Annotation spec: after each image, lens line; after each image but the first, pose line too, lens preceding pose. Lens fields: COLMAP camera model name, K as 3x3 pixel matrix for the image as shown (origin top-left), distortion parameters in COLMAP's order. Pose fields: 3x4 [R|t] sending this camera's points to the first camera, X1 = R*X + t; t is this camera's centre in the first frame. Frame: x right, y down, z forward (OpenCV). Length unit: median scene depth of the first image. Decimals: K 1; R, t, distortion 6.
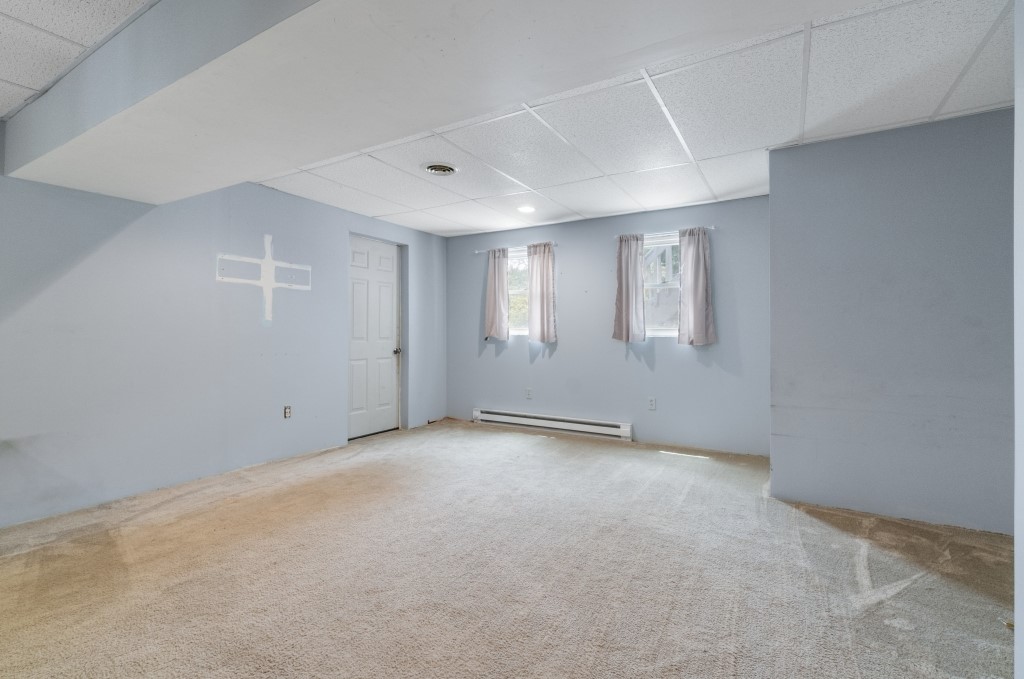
lens RADIAL K [[475.6, 0, 507.2], [0, 475.6, 330.0], [0, 0, 1]] dist [0.001275, 0.000085]
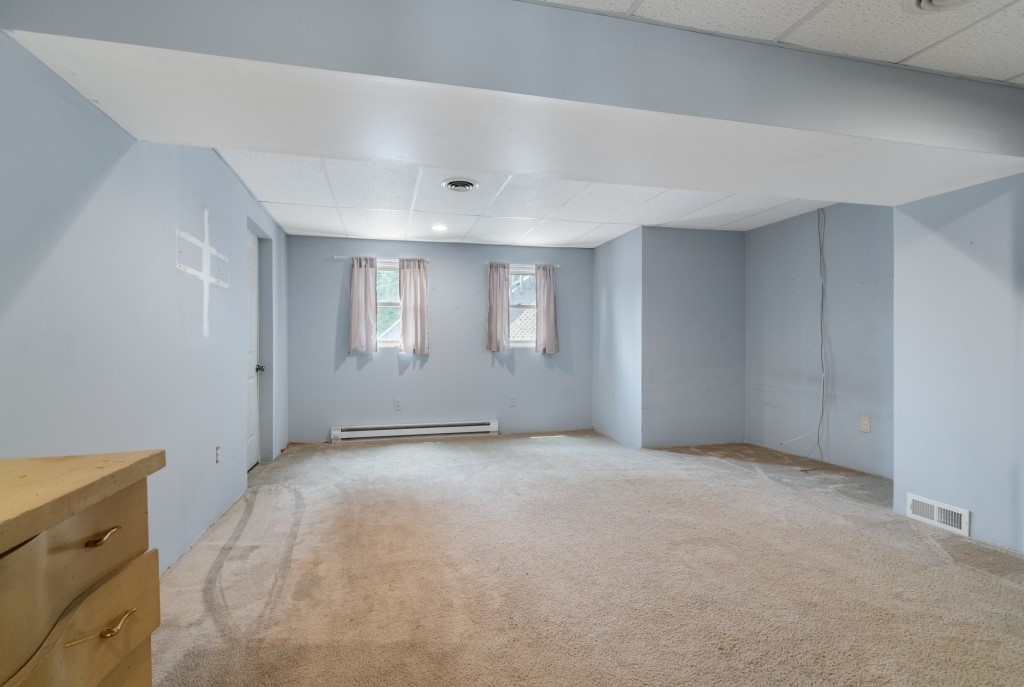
lens RADIAL K [[469.2, 0, 500.5], [0, 469.2, 344.7], [0, 0, 1]] dist [-0.000522, 0.000573]
pose [[0.706803, -0.004159, 0.707398, -0.567335], [0.000479, 0.999985, 0.005400, 0.000546], [-0.707410, -0.003478, 0.706795, 0.156839]]
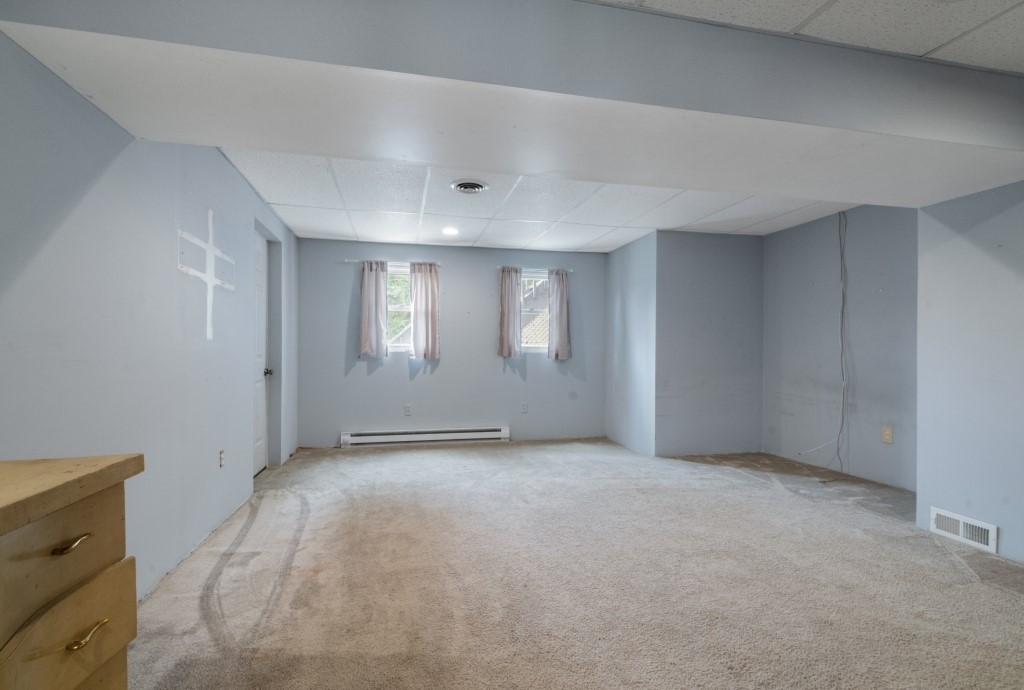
lens RADIAL K [[471.5, 0, 508.4], [0, 471.5, 349.8], [0, 0, 1]] dist [0.005298, -0.000931]
pose [[0.719209, 0.002168, 0.694791, -0.552870], [-0.006105, 0.999976, 0.003199, 0.002429], [-0.694767, -0.006543, 0.719205, 0.156058]]
